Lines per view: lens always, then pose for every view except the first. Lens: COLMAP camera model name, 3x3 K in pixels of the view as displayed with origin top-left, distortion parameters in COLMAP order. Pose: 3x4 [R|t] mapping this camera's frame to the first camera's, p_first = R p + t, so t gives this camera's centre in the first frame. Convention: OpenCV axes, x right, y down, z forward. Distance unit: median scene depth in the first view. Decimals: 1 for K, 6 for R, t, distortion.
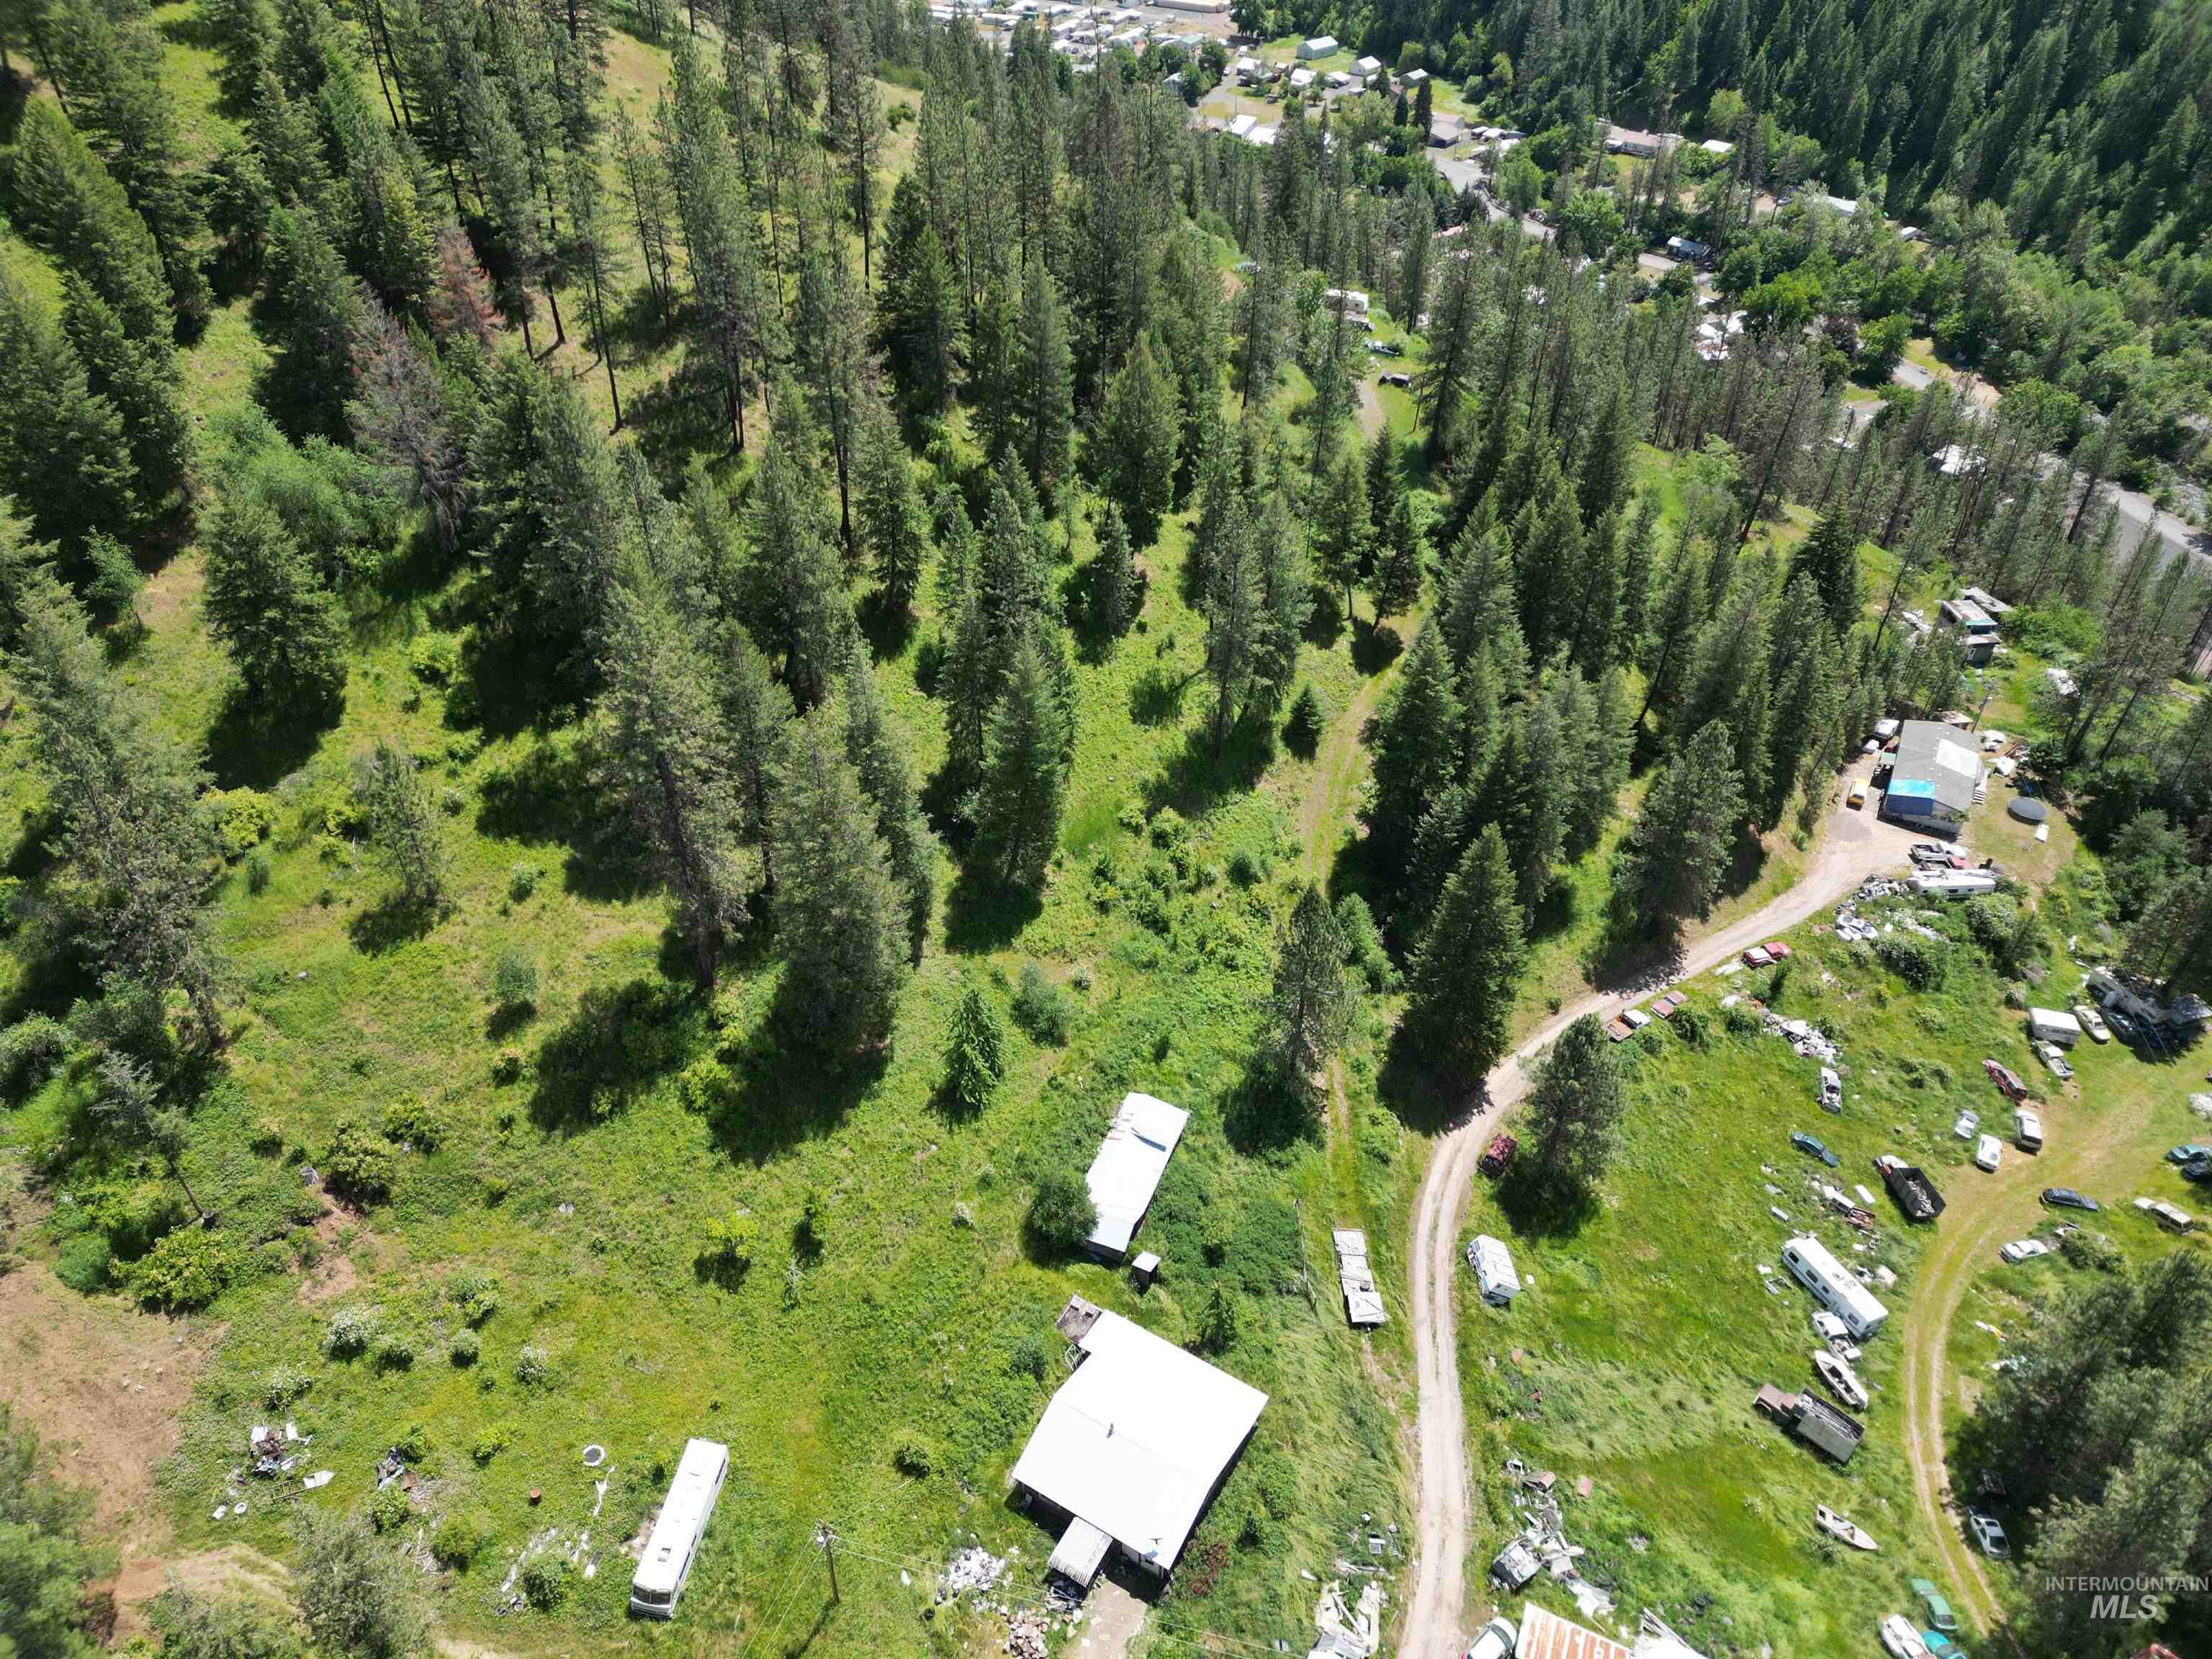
lens RADIAL K [[1550.7, 0, 1106.0], [0, 1550.7, 829.5], [0, 0, 1]] dist [0.067802, -0.093437]
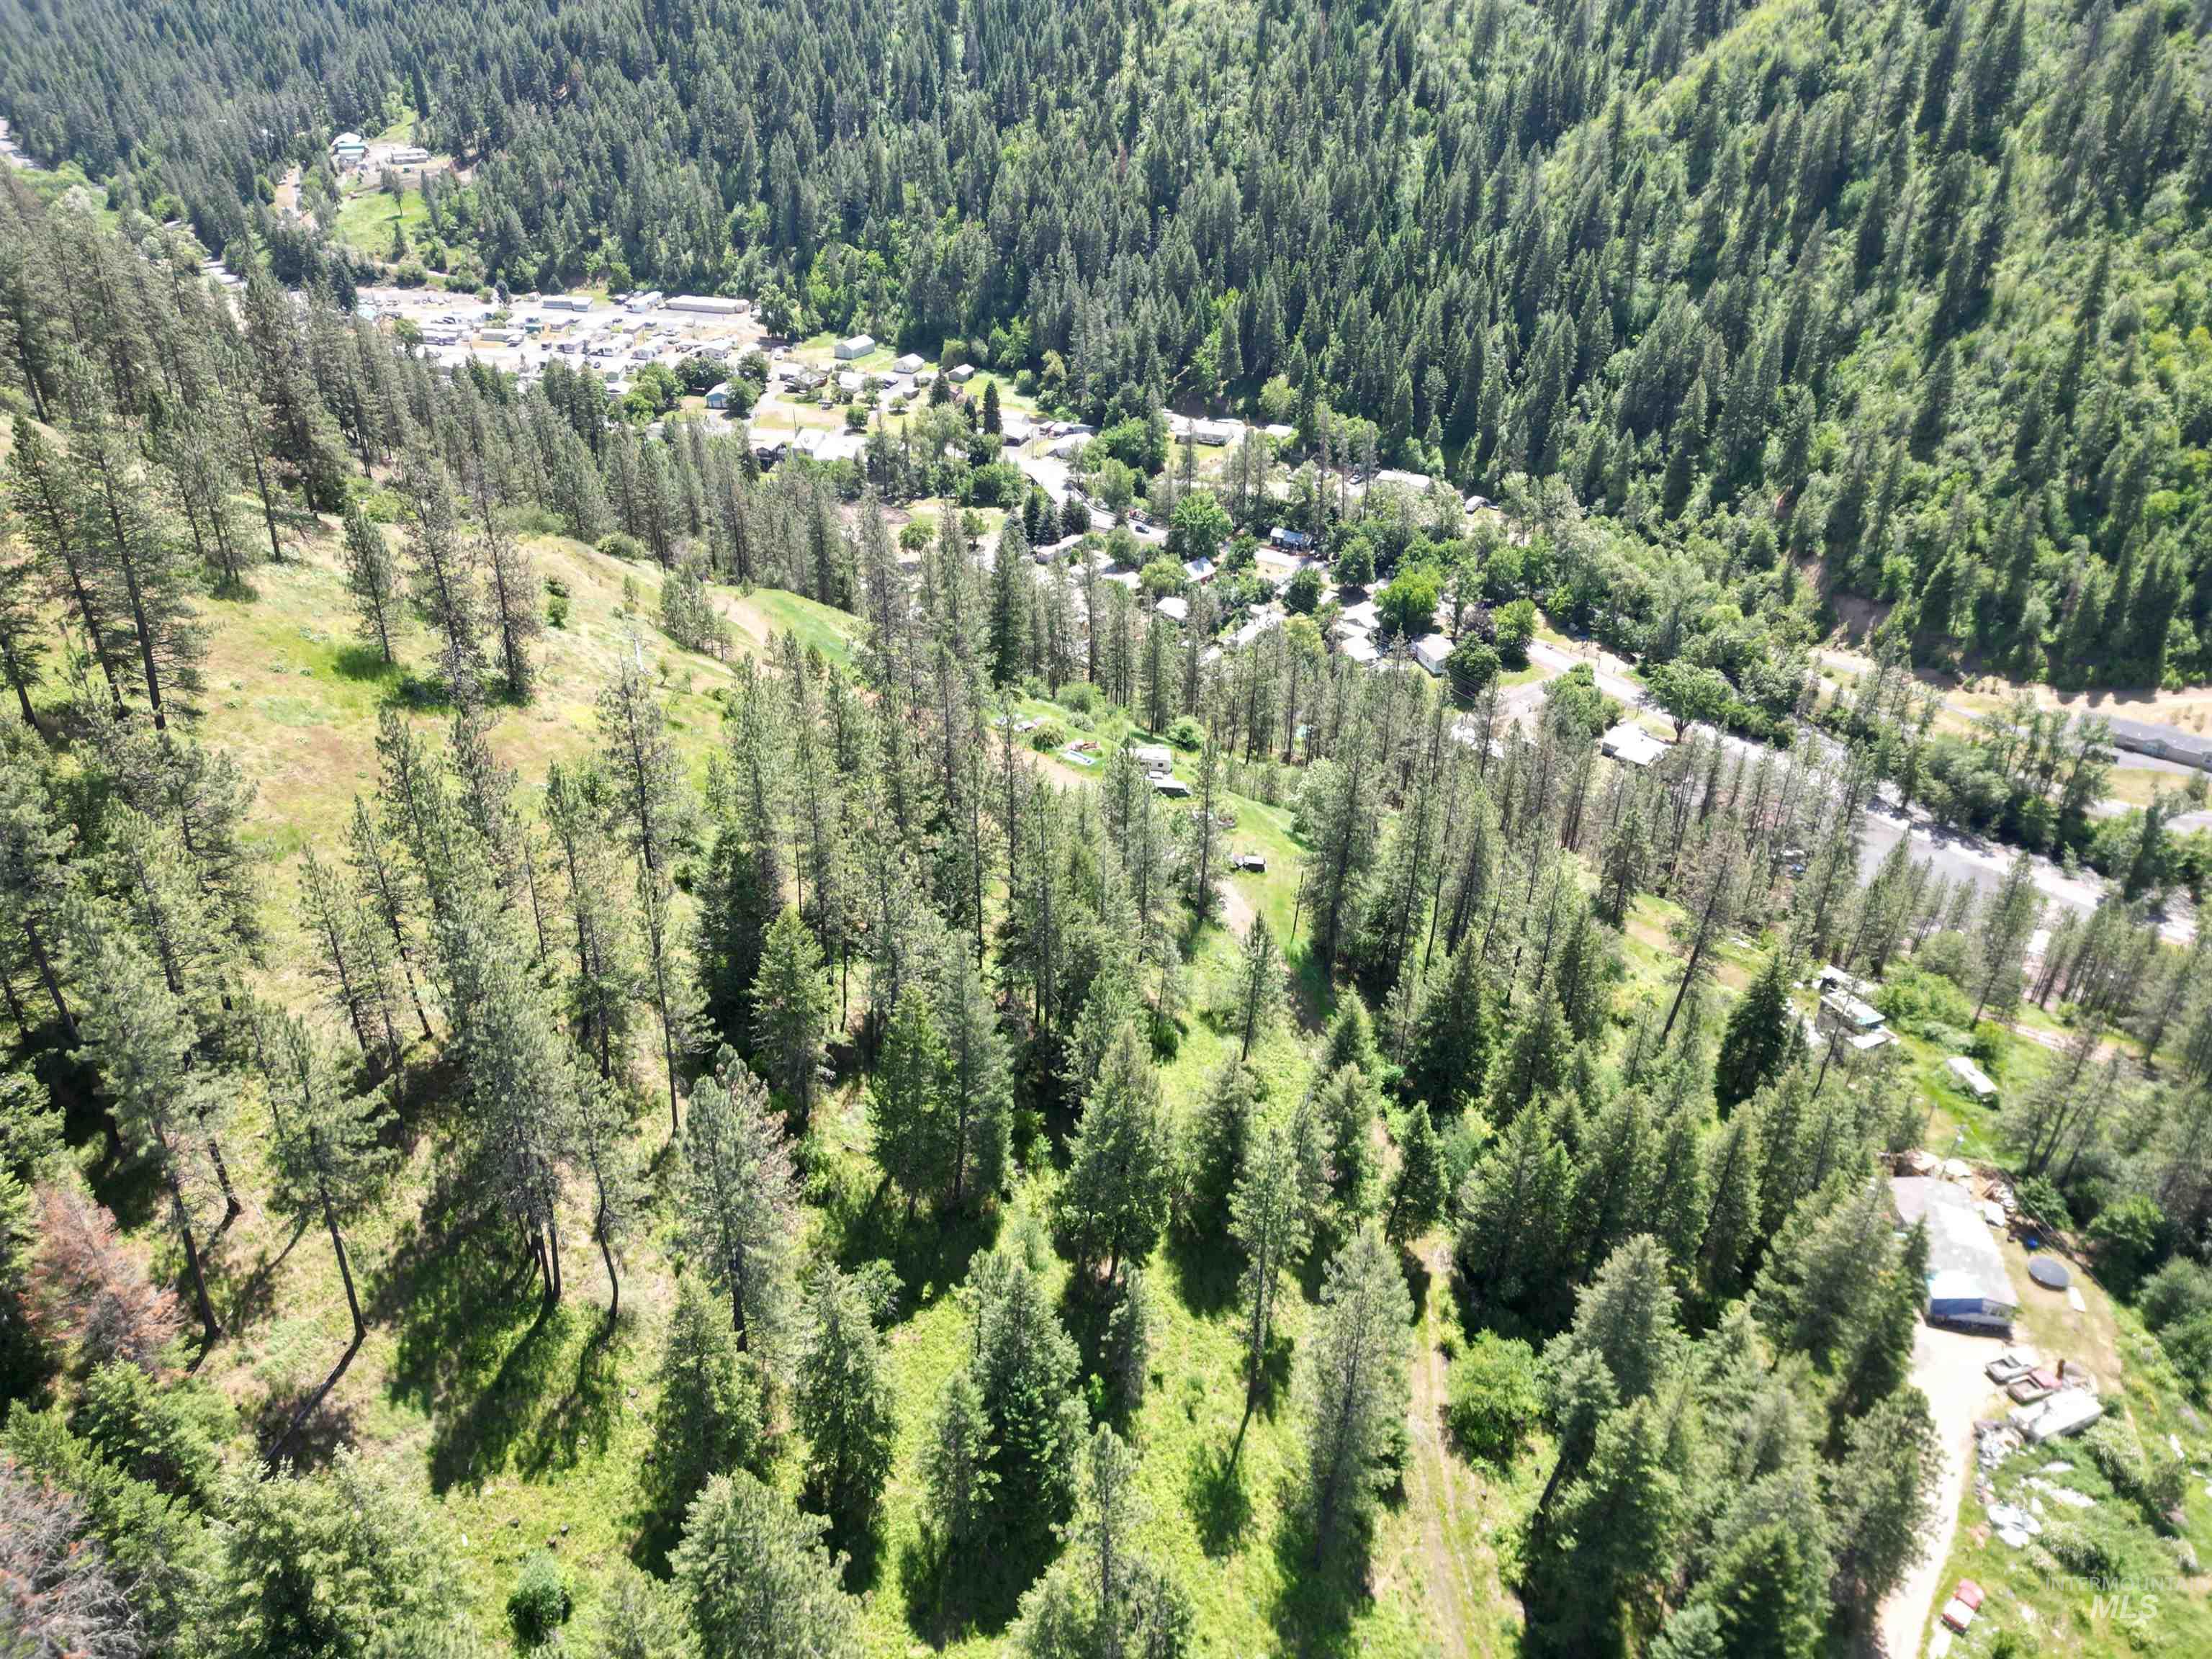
lens RADIAL K [[1553.9, 0, 1137.9], [0, 1553.9, 828.9], [0, 0, 1]] dist [0.011221, -0.004488]
pose [[0.941444, -0.154838, 0.299513, -0.054732], [0.191289, 0.976798, -0.096298, -0.105698], [-0.277653, 0.147953, 0.949220, 0.093477]]
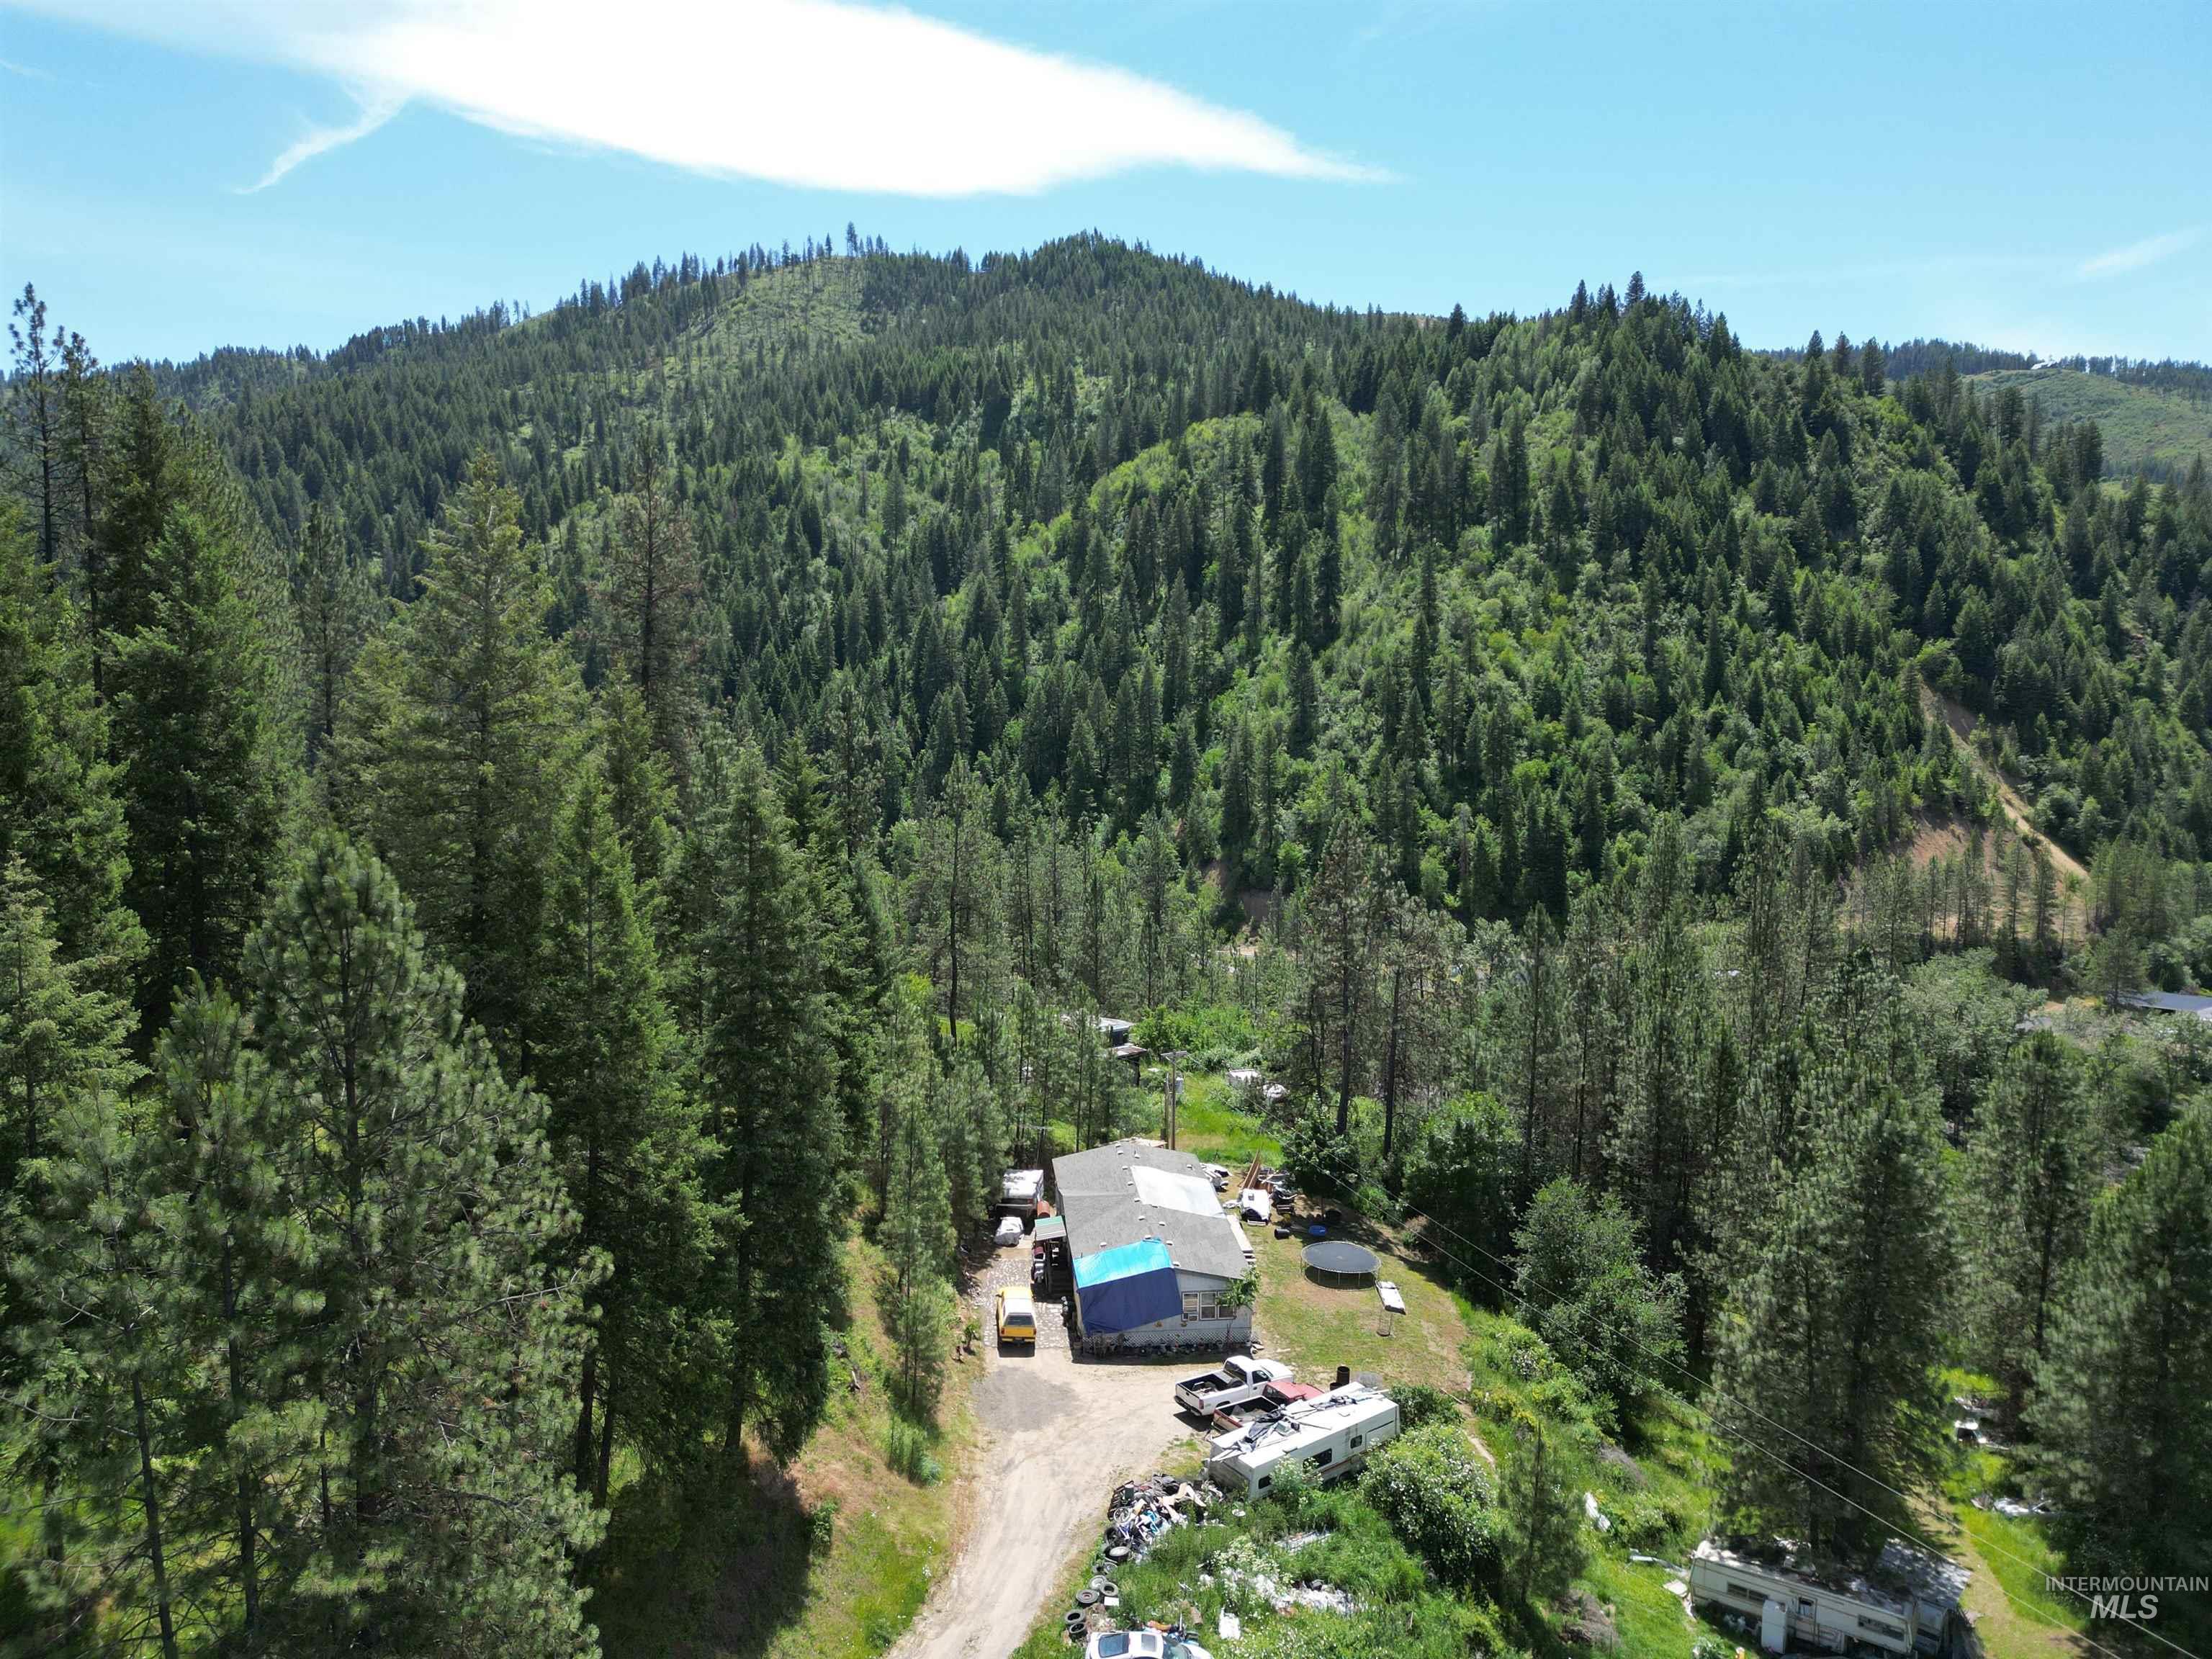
lens RADIAL K [[1514.6, 0, 1106.0], [0, 1514.6, 829.5], [0, 0, 1]] dist [0.097000, -0.095754]
pose [[0.831140, -0.068239, 0.551860, 0.109442], [0.341172, 0.846267, -0.409186, 0.015573], [-0.439099, 0.528371, 0.726647, 0.240452]]
